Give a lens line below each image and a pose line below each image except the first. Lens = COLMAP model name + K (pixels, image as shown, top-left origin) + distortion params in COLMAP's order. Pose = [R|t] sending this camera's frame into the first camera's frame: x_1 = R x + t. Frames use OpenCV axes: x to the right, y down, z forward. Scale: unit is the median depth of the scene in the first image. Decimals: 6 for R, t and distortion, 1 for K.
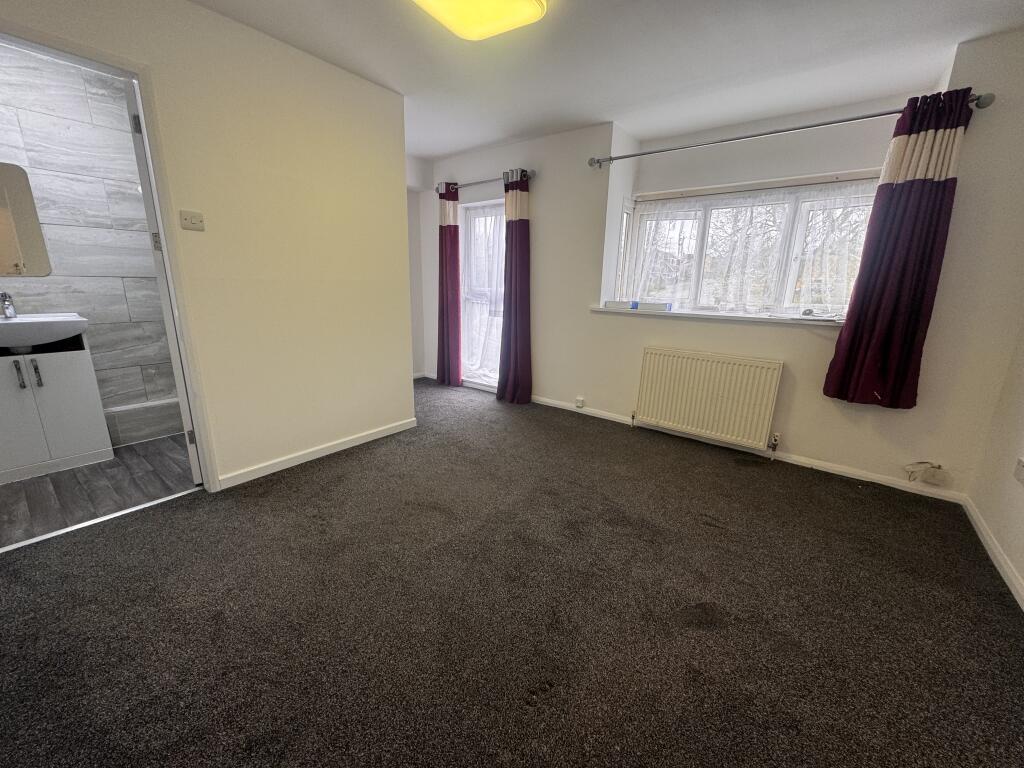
lens RADIAL K [[407.7, 0, 511.1], [0, 407.7, 385.6], [0, 0, 1]] dist [-0.003685, 0.000009]
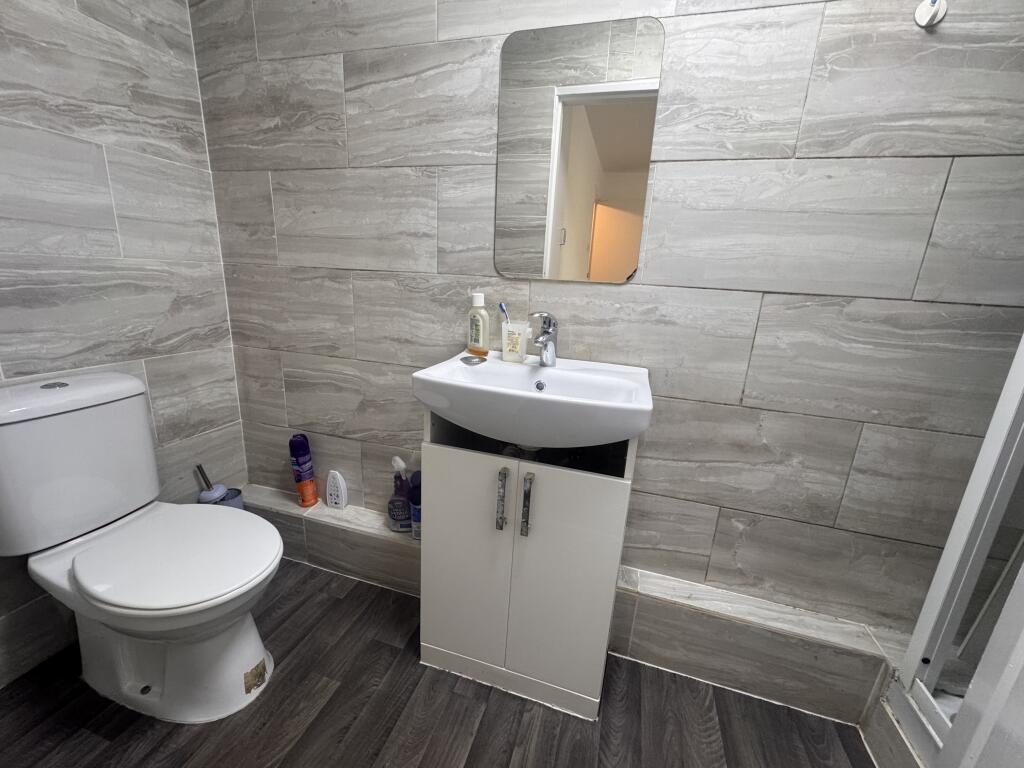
lens RADIAL K [[407.7, 0, 512.3], [0, 407.7, 384.2], [0, 0, 1]] dist [-0.003685, 0.000009]
pose [[0.360896, 0.236031, -0.902244, -0.709763], [-0.275208, 0.951314, 0.138786, -0.181317], [0.891075, 0.198218, 0.408283, 0.682502]]
